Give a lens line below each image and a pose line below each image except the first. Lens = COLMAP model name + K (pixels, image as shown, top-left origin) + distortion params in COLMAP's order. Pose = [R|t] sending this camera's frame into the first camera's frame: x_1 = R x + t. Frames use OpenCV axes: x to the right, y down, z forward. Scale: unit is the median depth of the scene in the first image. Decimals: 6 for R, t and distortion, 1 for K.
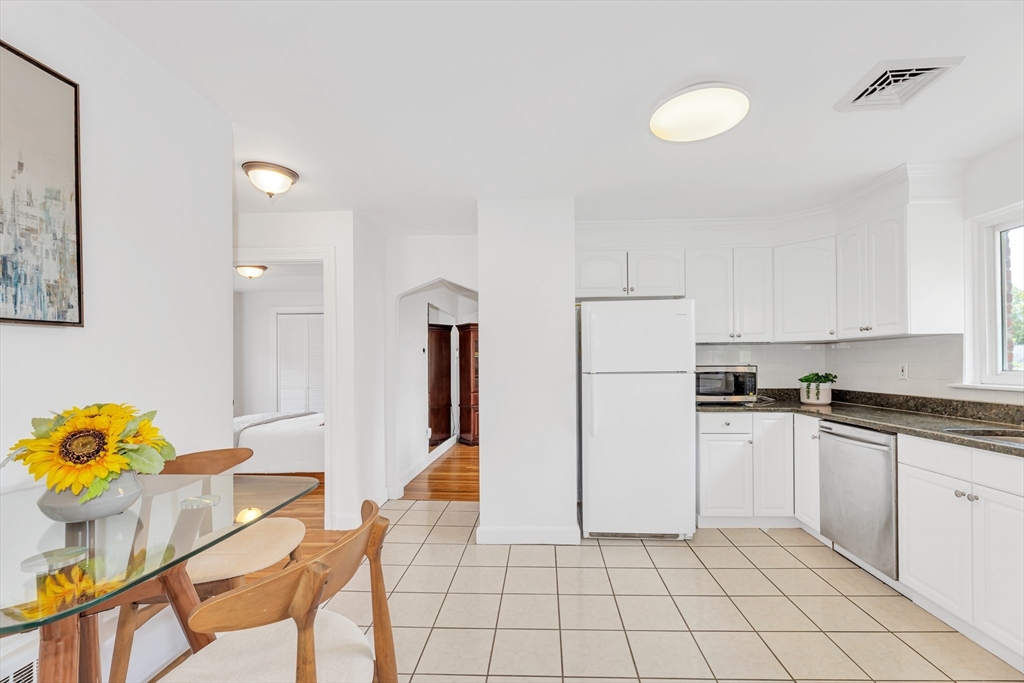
lens RADIAL K [[420.5, 0, 531.6], [0, 420.5, 361.5], [0, 0, 1]] dist [-0.002787, -0.000694]
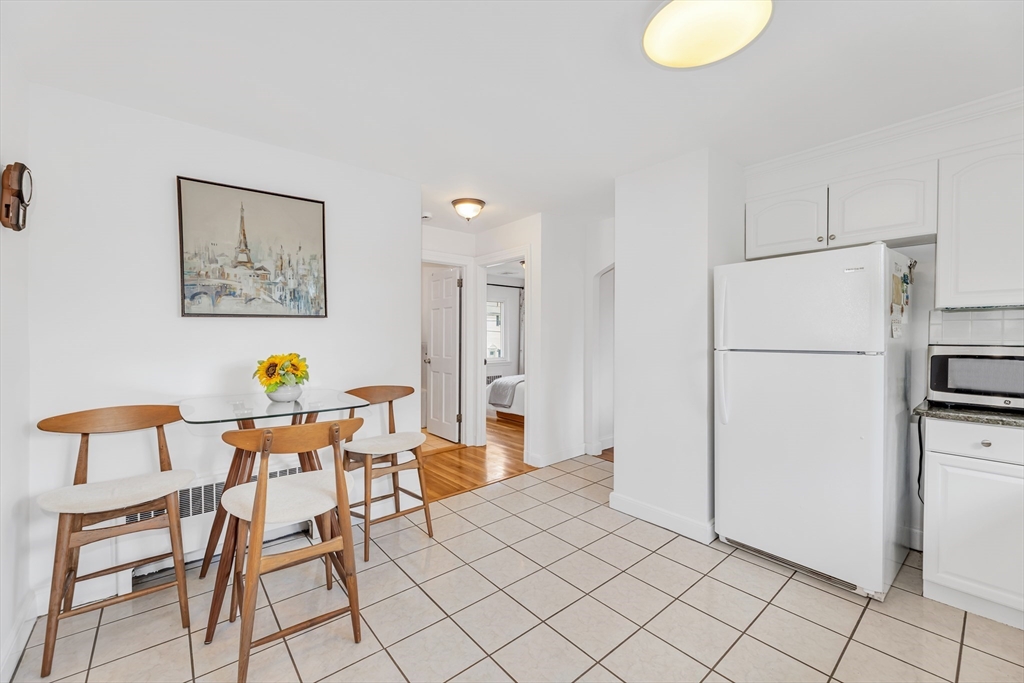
lens RADIAL K [[420.5, 0, 520.0], [0, 420.5, 343.2], [0, 0, 1]] dist [-0.002787, -0.000694]
pose [[0.671939, 0.024954, -0.740186, 1.152308], [-0.004615, 0.999554, 0.029509, -0.020790], [0.740592, -0.016412, 0.671755, 0.303662]]
